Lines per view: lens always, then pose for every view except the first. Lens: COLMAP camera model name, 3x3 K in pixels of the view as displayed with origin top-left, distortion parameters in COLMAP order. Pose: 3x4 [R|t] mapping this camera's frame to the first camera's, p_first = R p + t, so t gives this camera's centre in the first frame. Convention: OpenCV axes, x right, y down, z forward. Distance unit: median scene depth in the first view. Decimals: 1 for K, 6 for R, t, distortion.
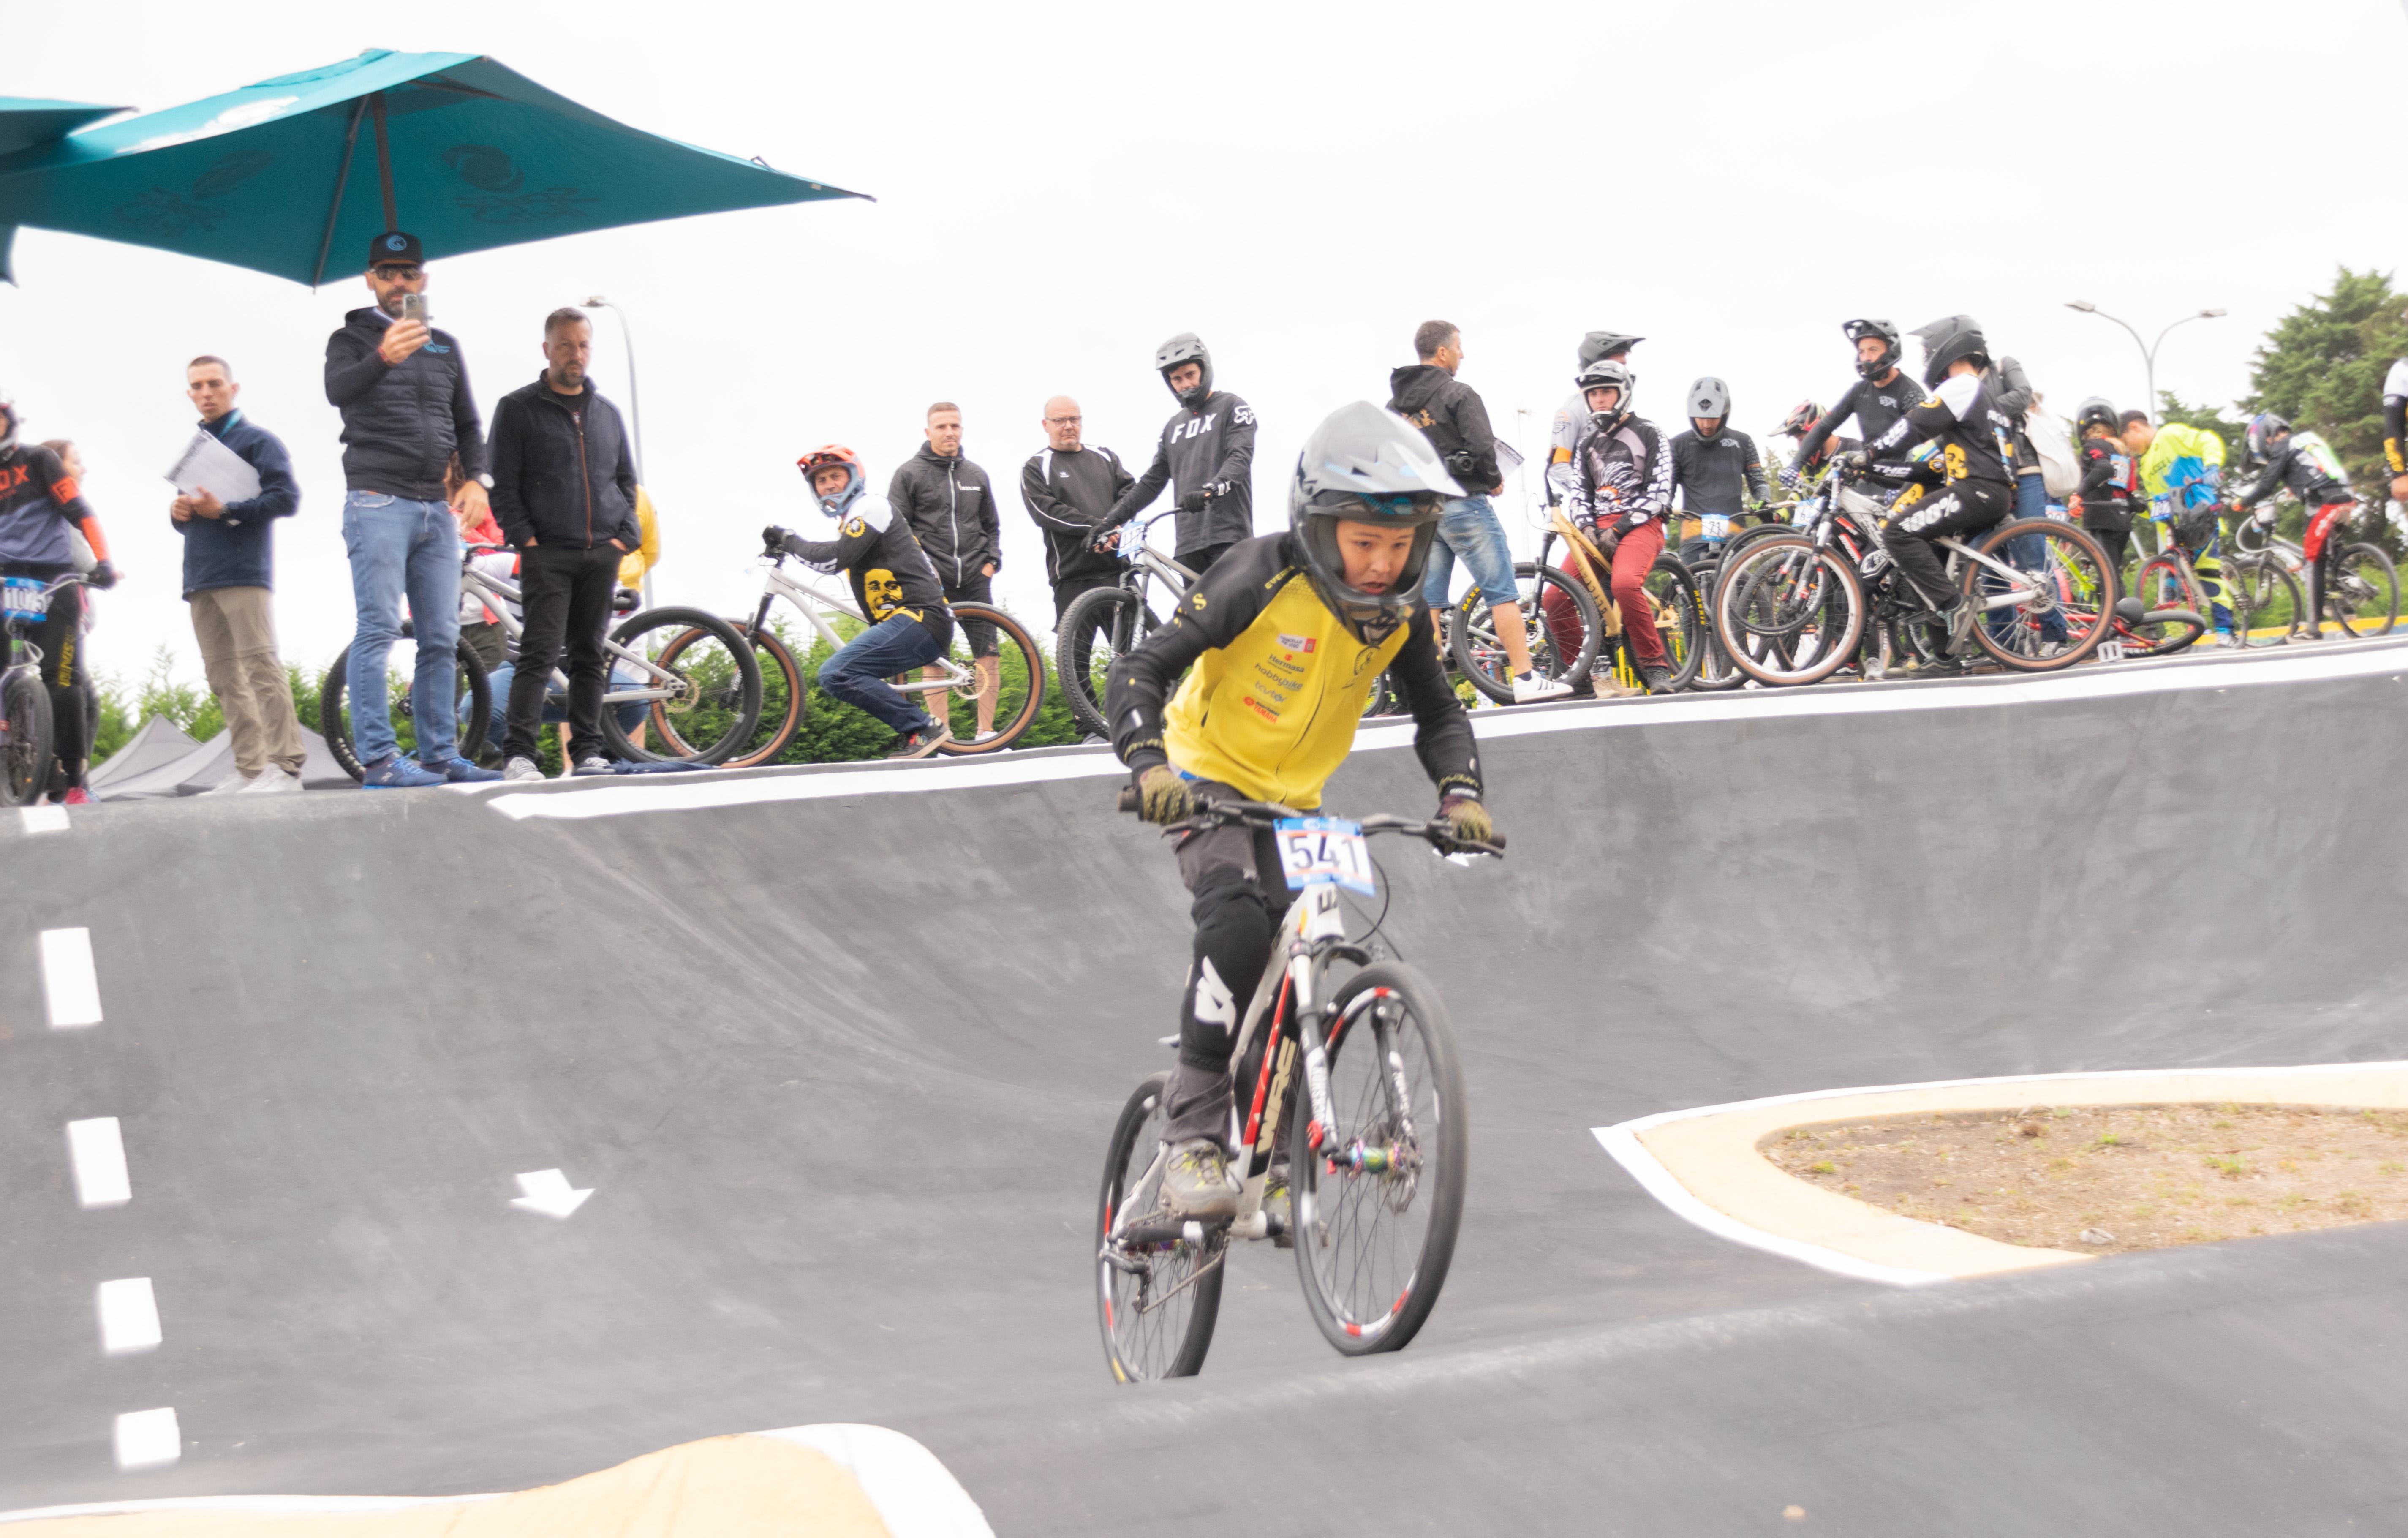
lens RADIAL K [[12268.3, 0, 1182.4], [0, 12268.3, 759.3], [0, 0, 1]] dist [0.492206, 0.000000]
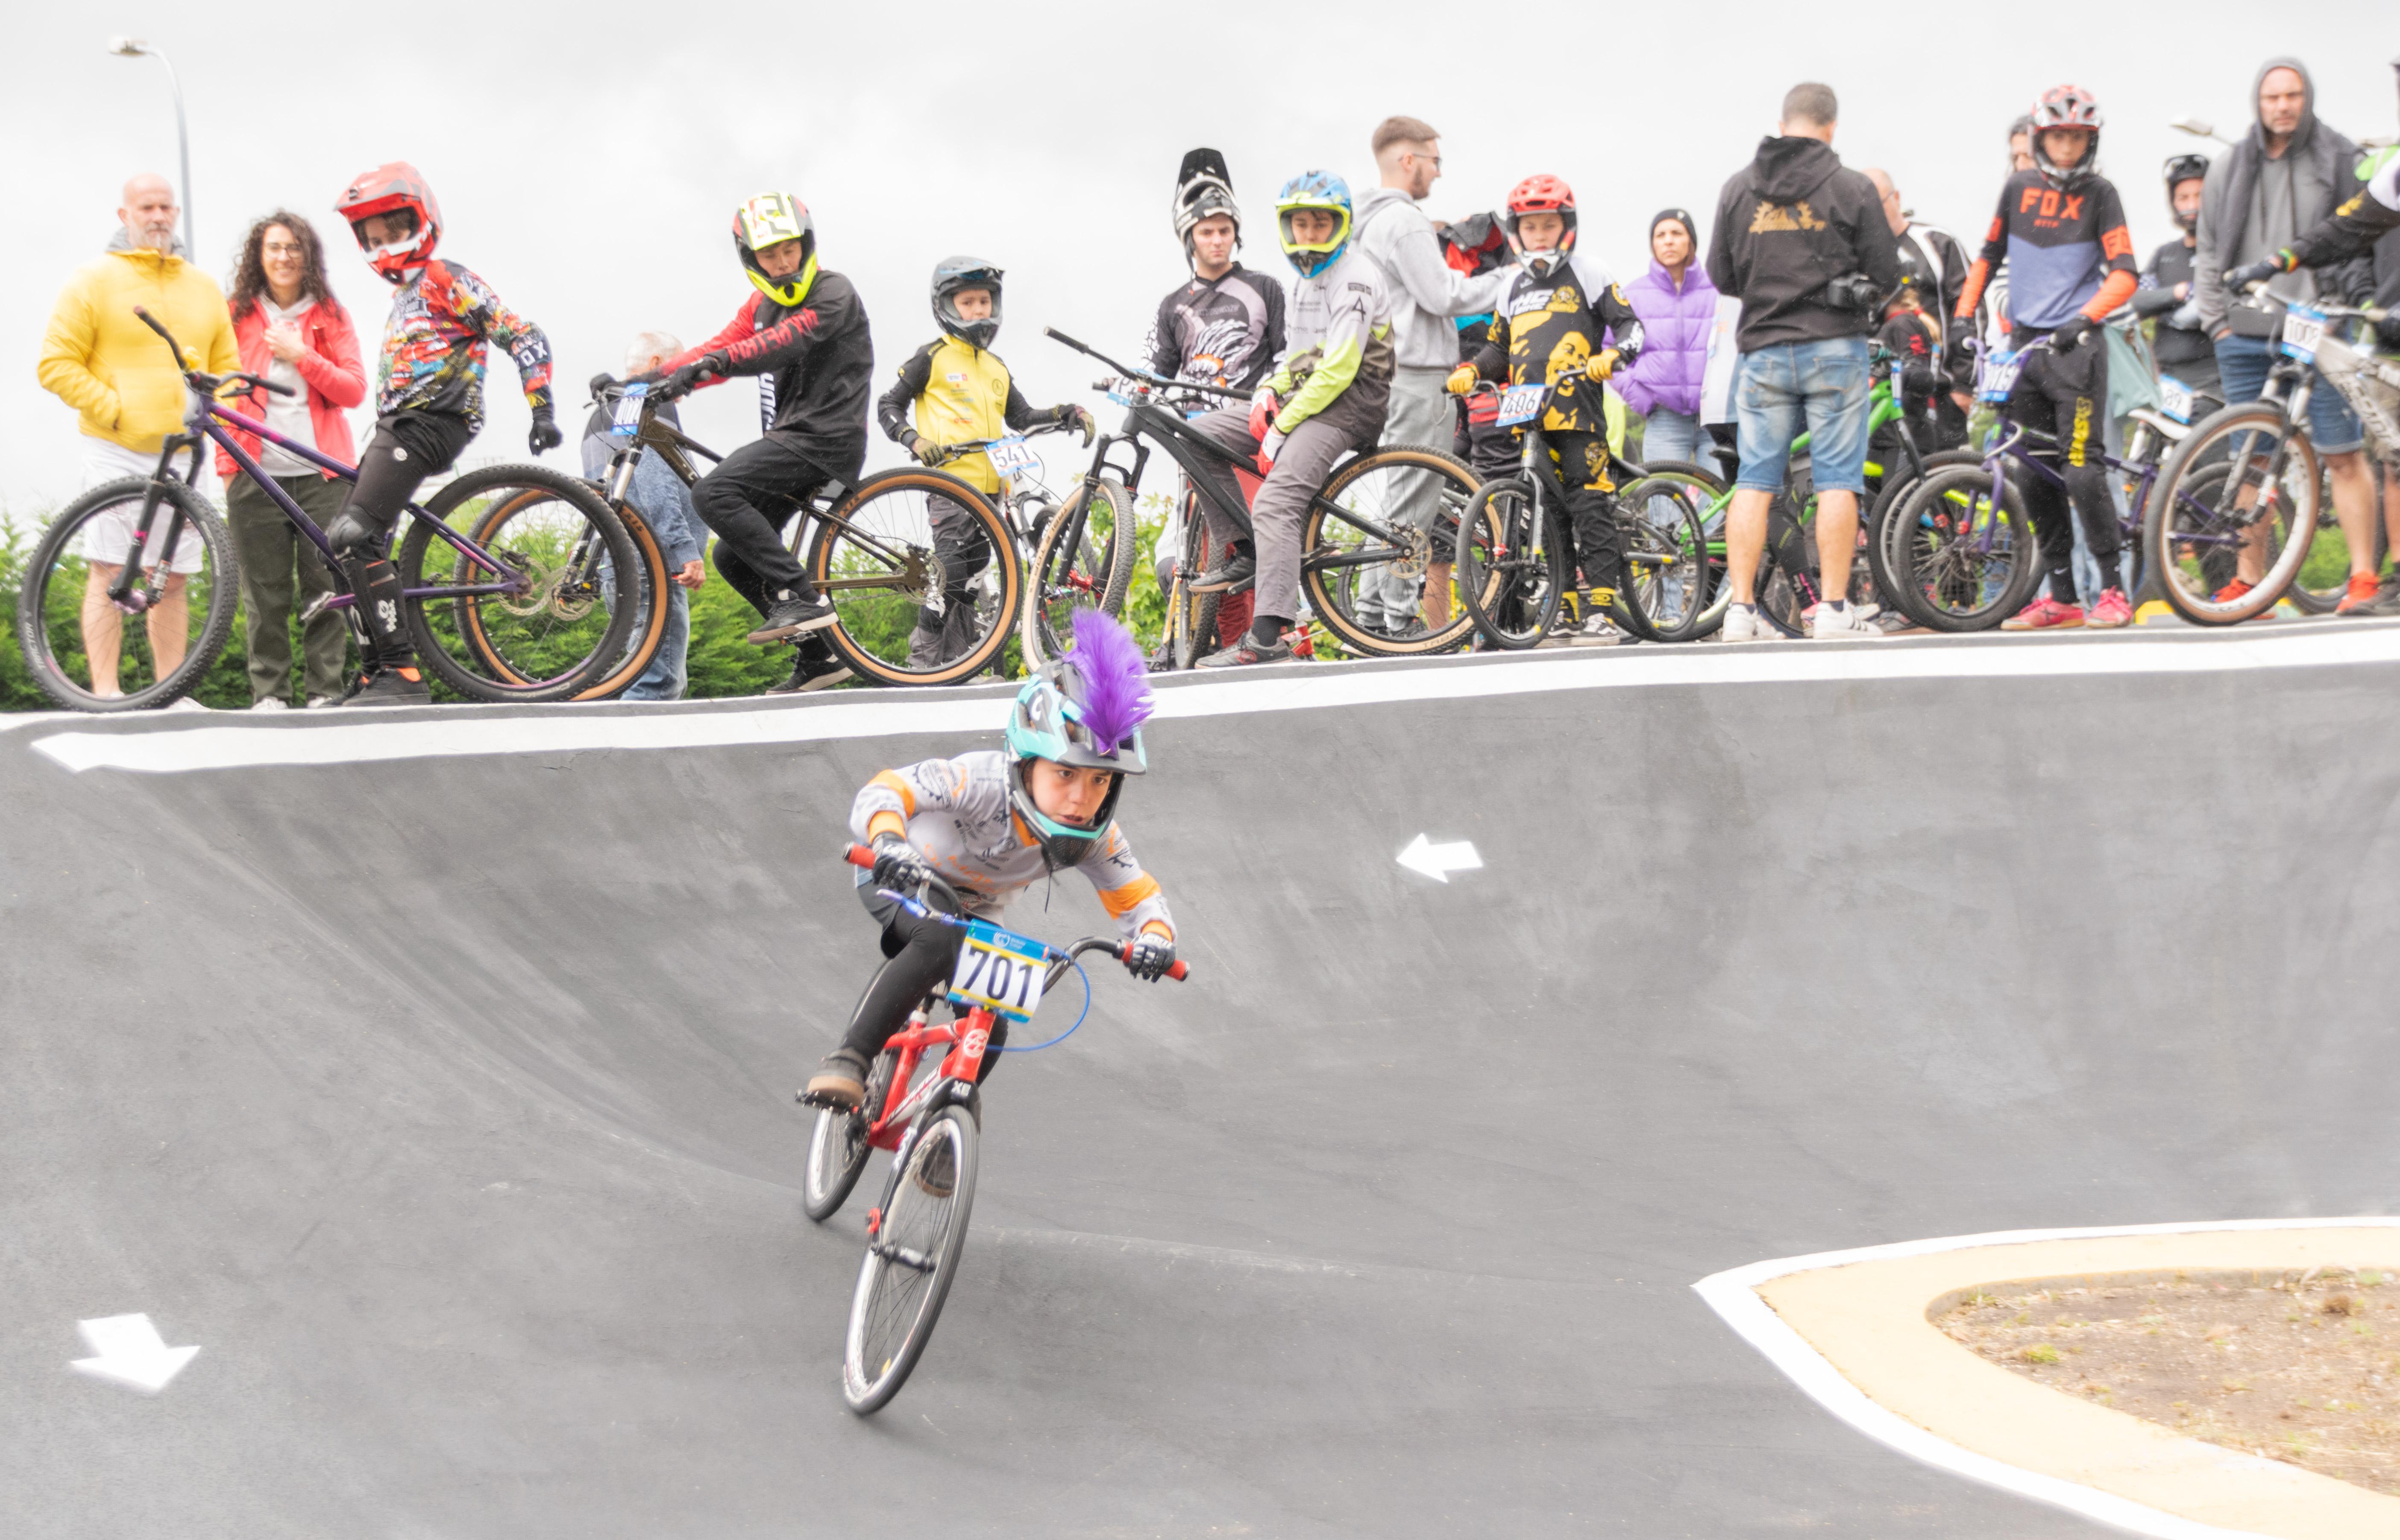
lens RADIAL K [[12225.3, 0, 1221.0], [0, 12225.3, 779.6], [0, 0, 1]] dist [0.492206, 0.000000]
pose [[0.997681, 0.030129, 0.061037, -0.031636], [-0.030336, 0.999537, 0.002465, 0.001652], [-0.060935, -0.004311, 0.998132, 0.319821]]
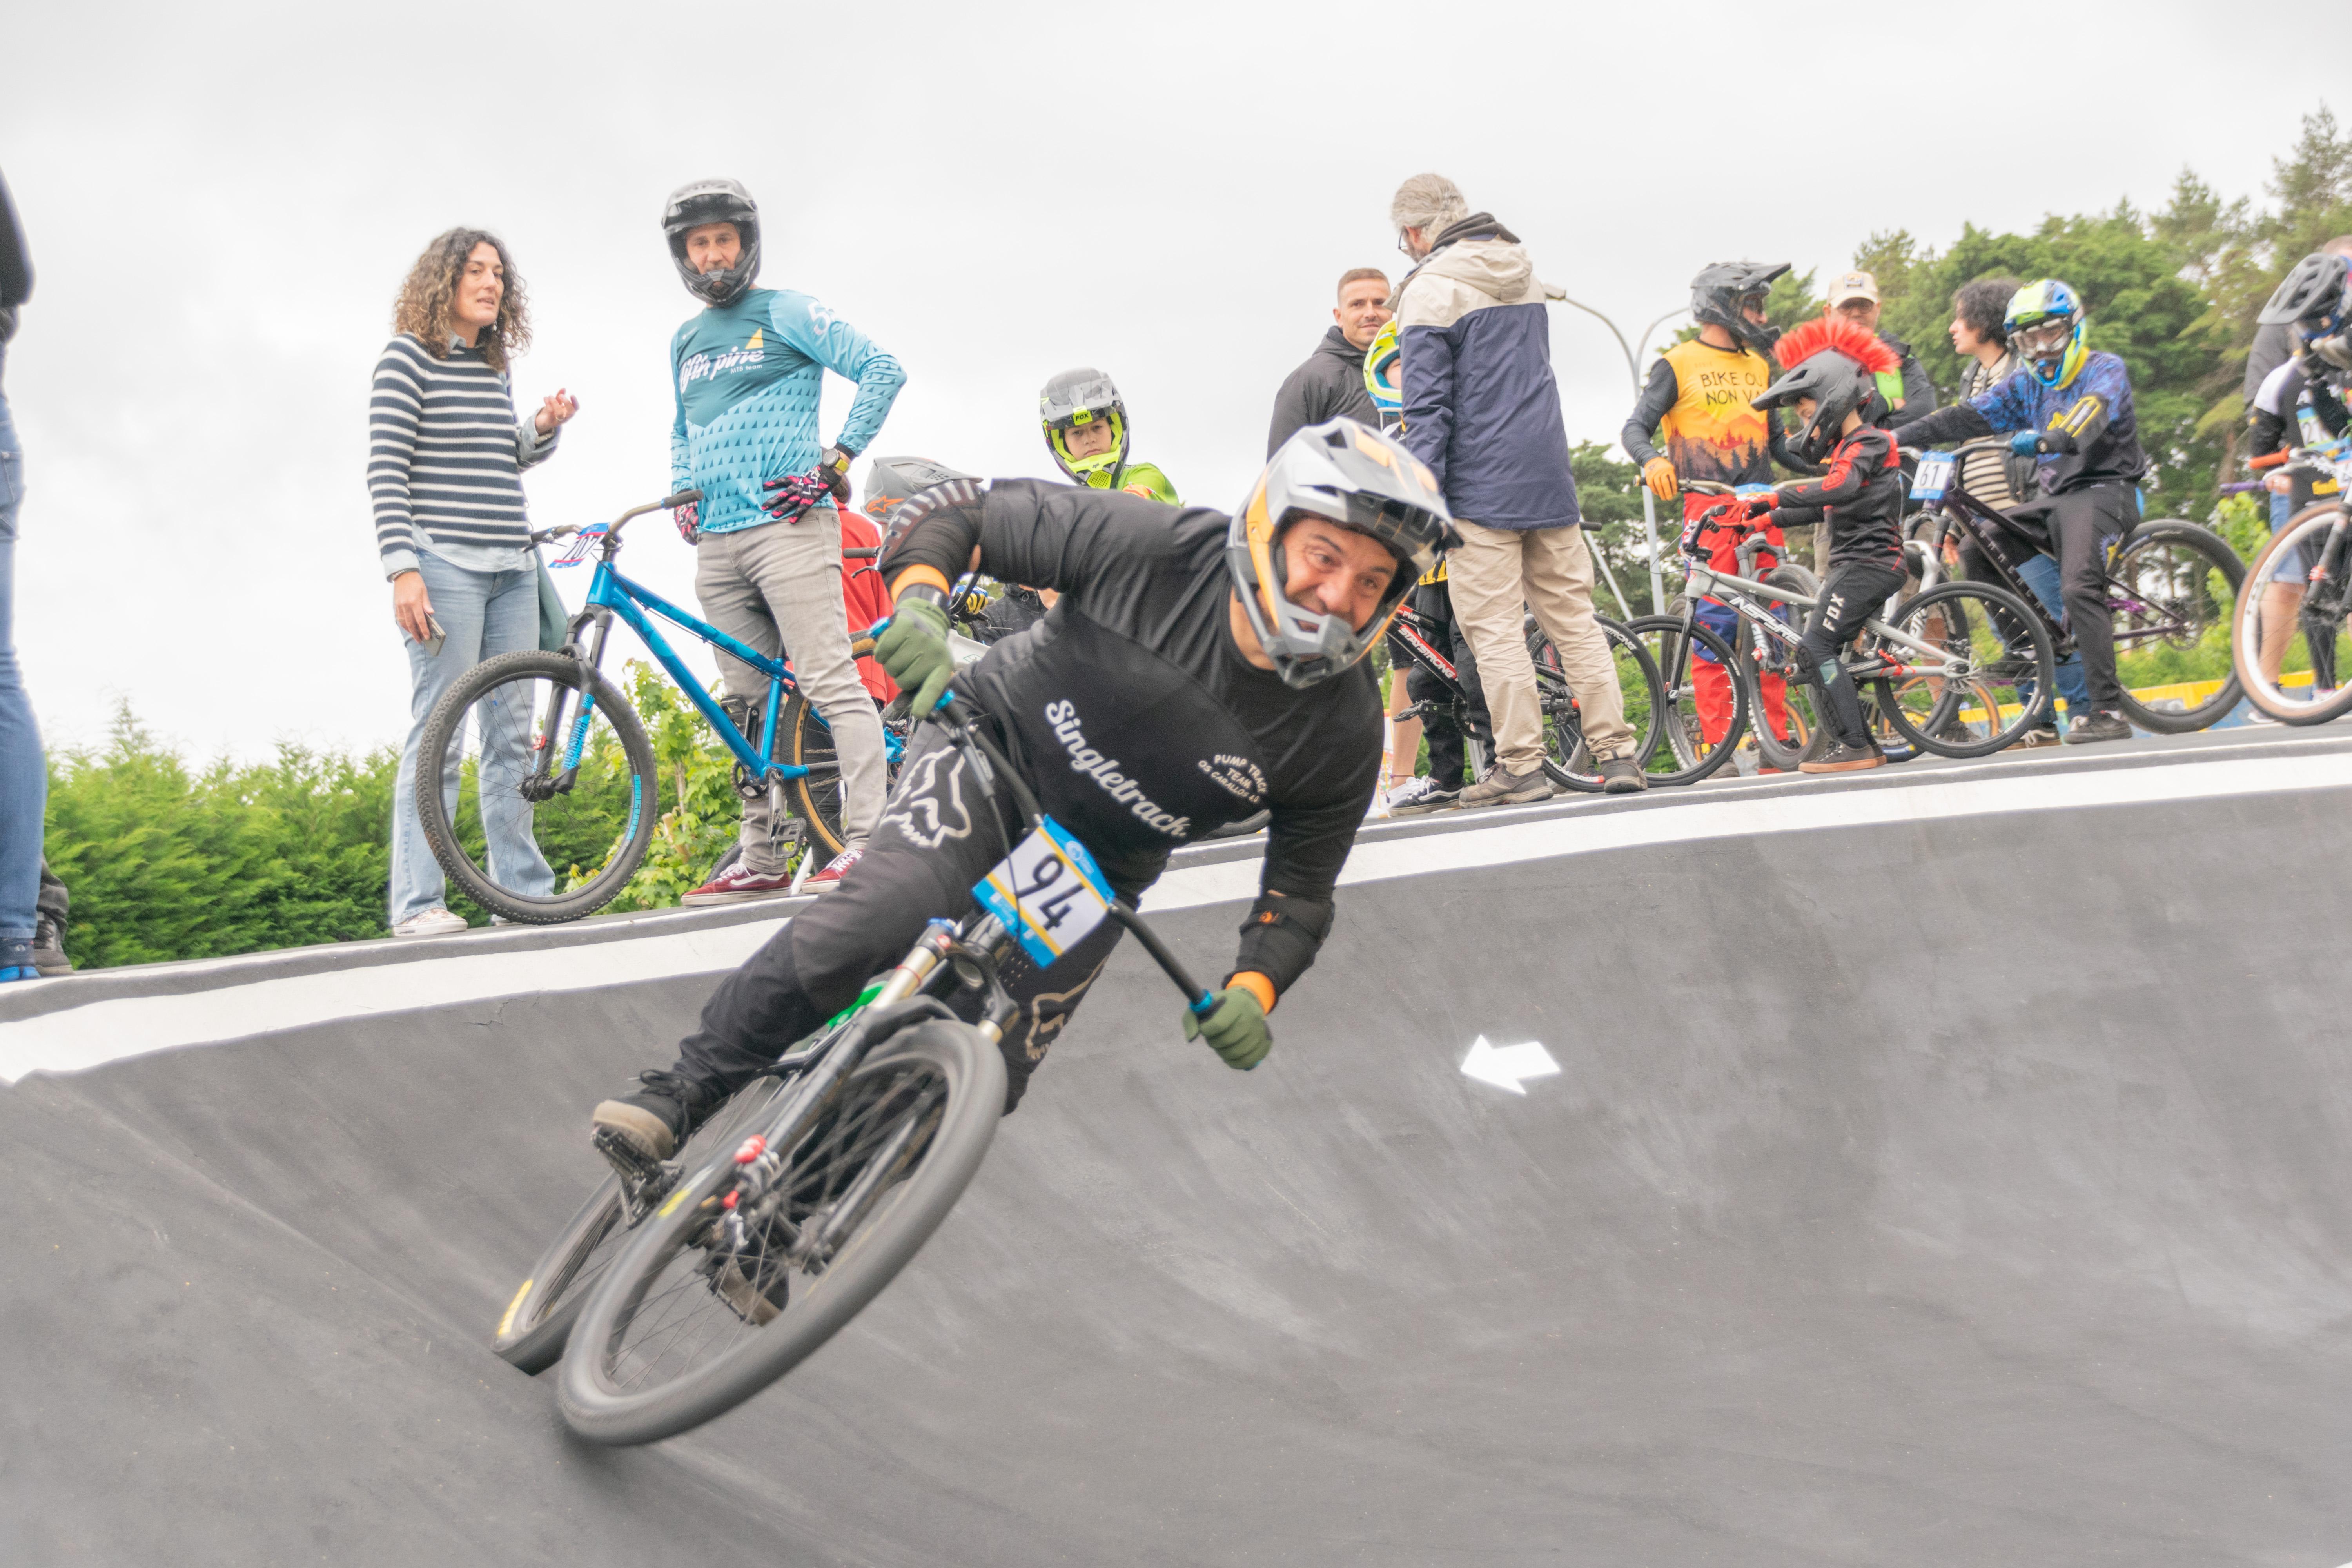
lens RADIAL K [[6289.5, 0, 1186.7], [0, 6289.5, 794.1], [0, 0, 1]] dist [0.163386, 0.000000]
pose [[0.947333, -0.020861, 0.319570, -0.083144], [0.027140, 0.999516, -0.015206, -0.000990], [-0.319098, 0.023078, 0.947441, 0.740411]]
